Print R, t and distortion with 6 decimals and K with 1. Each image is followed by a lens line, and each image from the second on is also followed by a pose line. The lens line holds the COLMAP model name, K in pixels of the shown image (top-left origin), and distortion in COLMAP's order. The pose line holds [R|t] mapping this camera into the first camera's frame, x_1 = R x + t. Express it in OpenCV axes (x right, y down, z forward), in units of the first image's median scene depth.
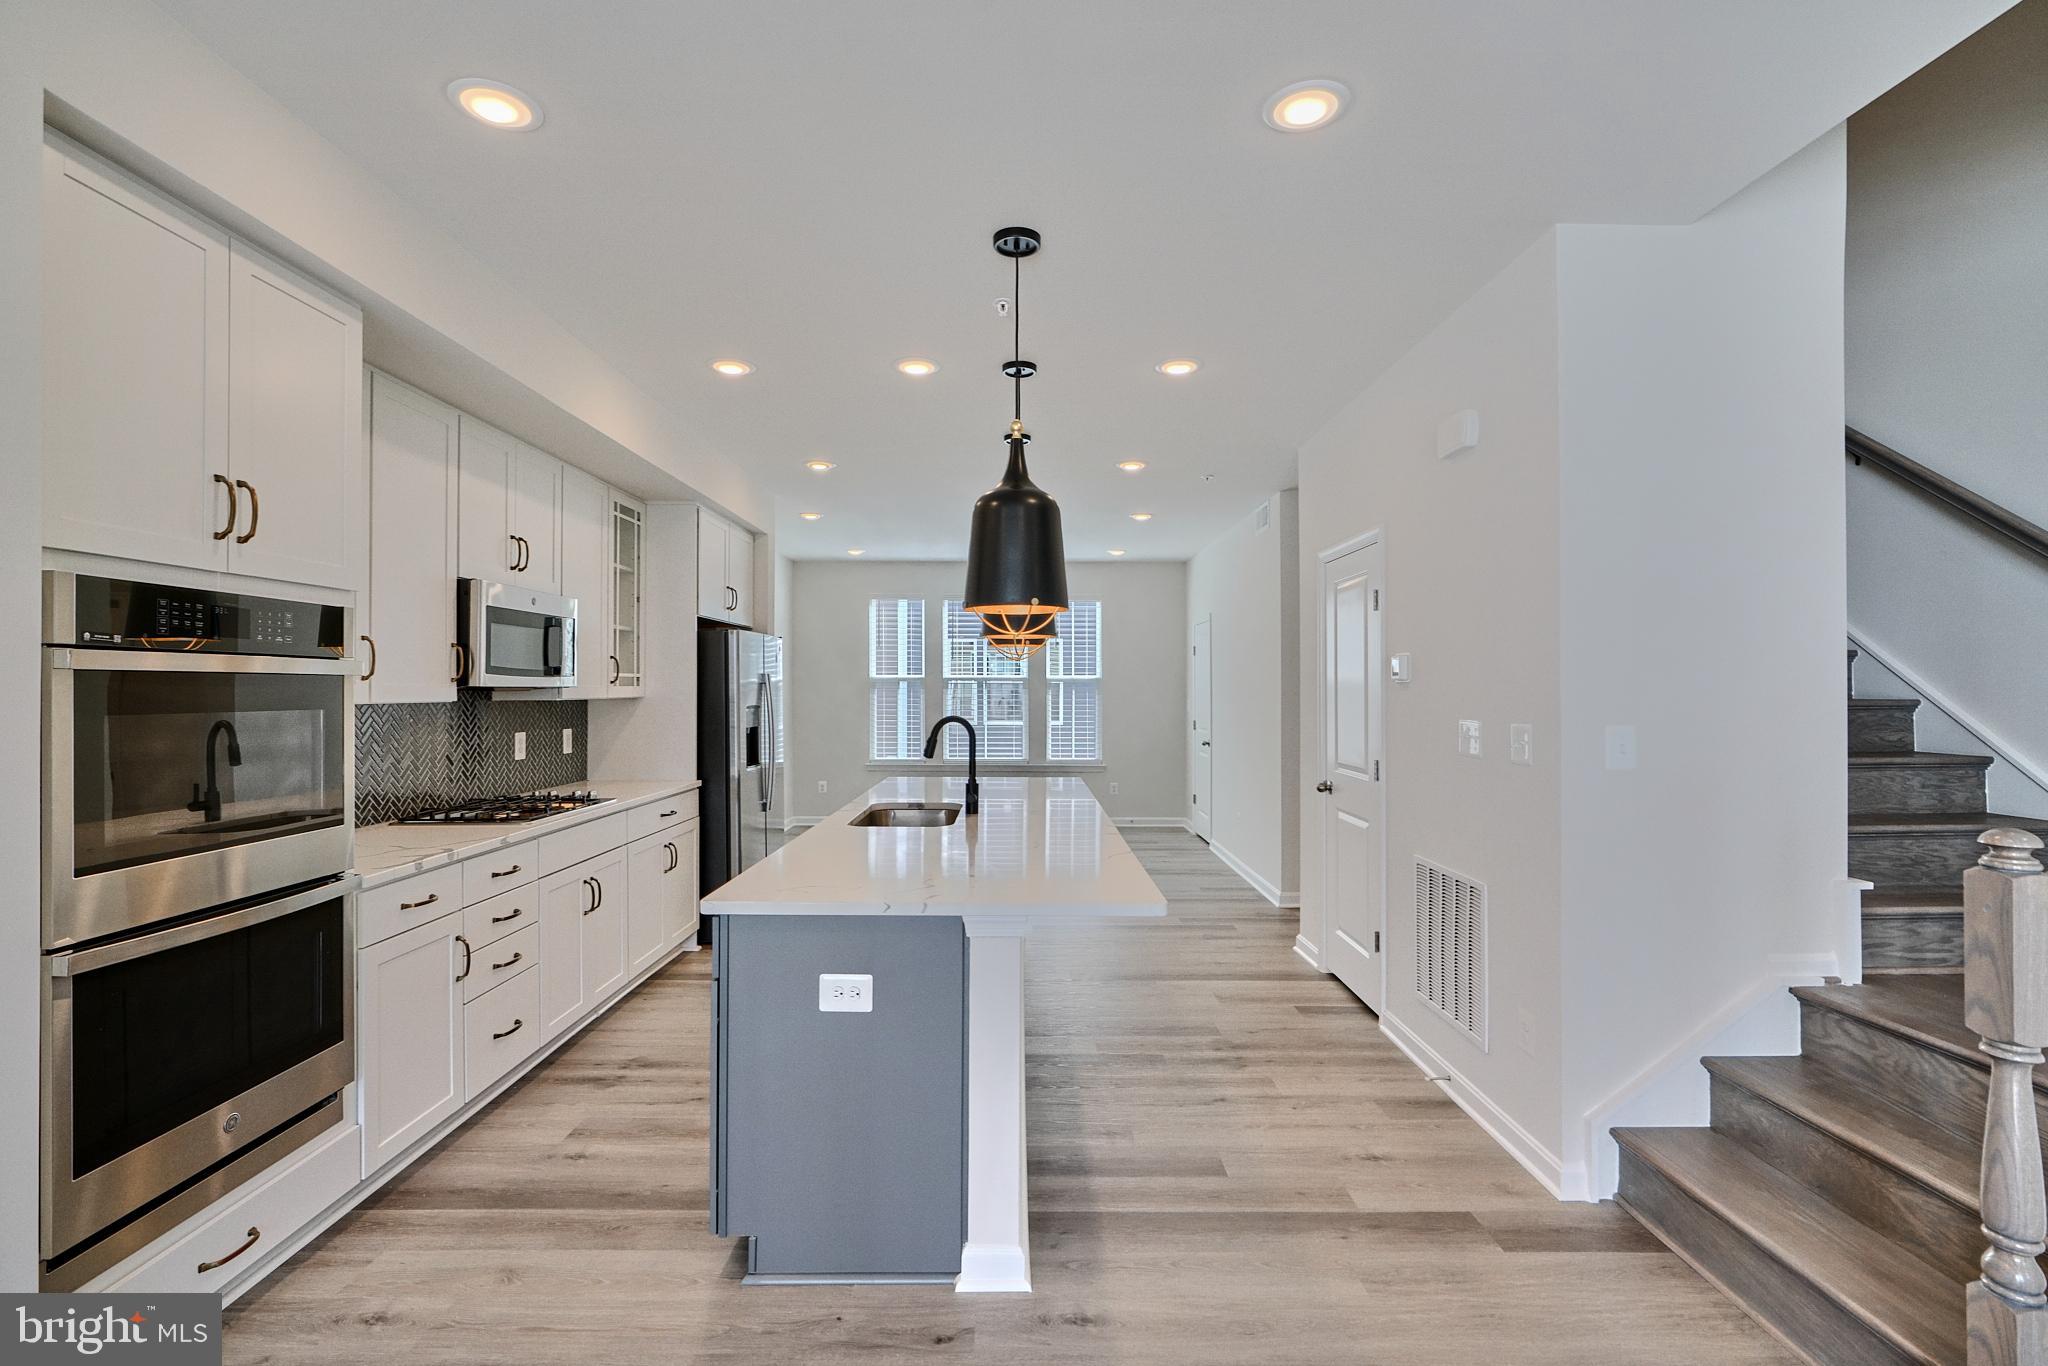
lens RADIAL K [[932.0, 0, 1024.0], [0, 932.0, 683.0], [0, 0, 1]] dist [-0.017256, 0.007259]
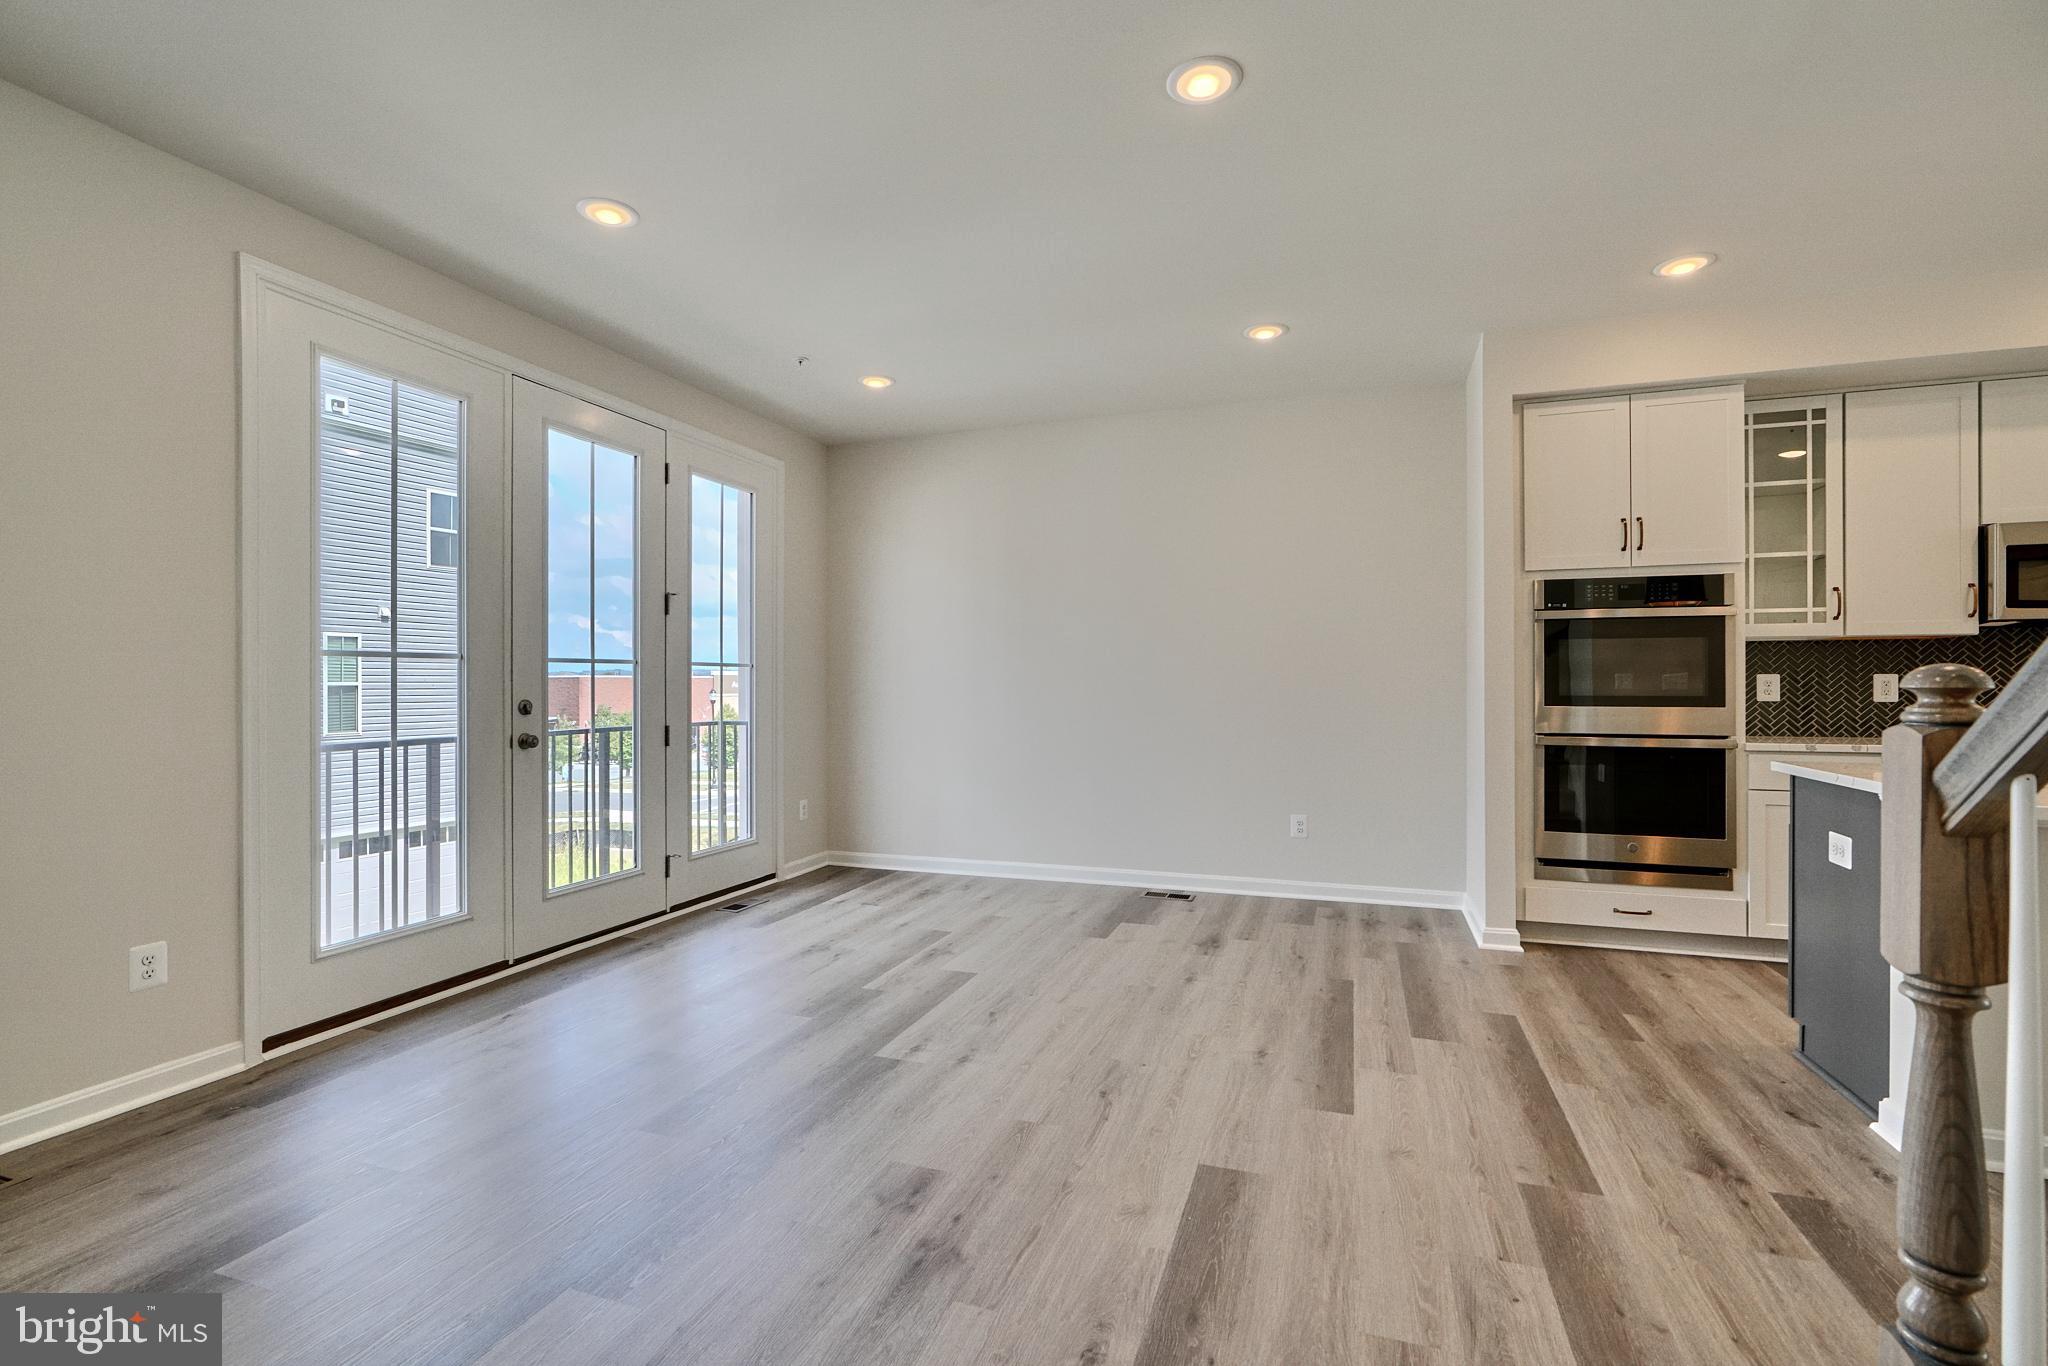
lens RADIAL K [[932.0, 0, 1024.0], [0, 932.0, 683.0], [0, 0, 1]] dist [-0.017256, 0.007259]
pose [[-0.332095, 0.001806, -0.943244, 1.393151], [0.010943, 0.999938, -0.001938, 0.115145], [0.943183, -0.010965, -0.332094, 0.430519]]
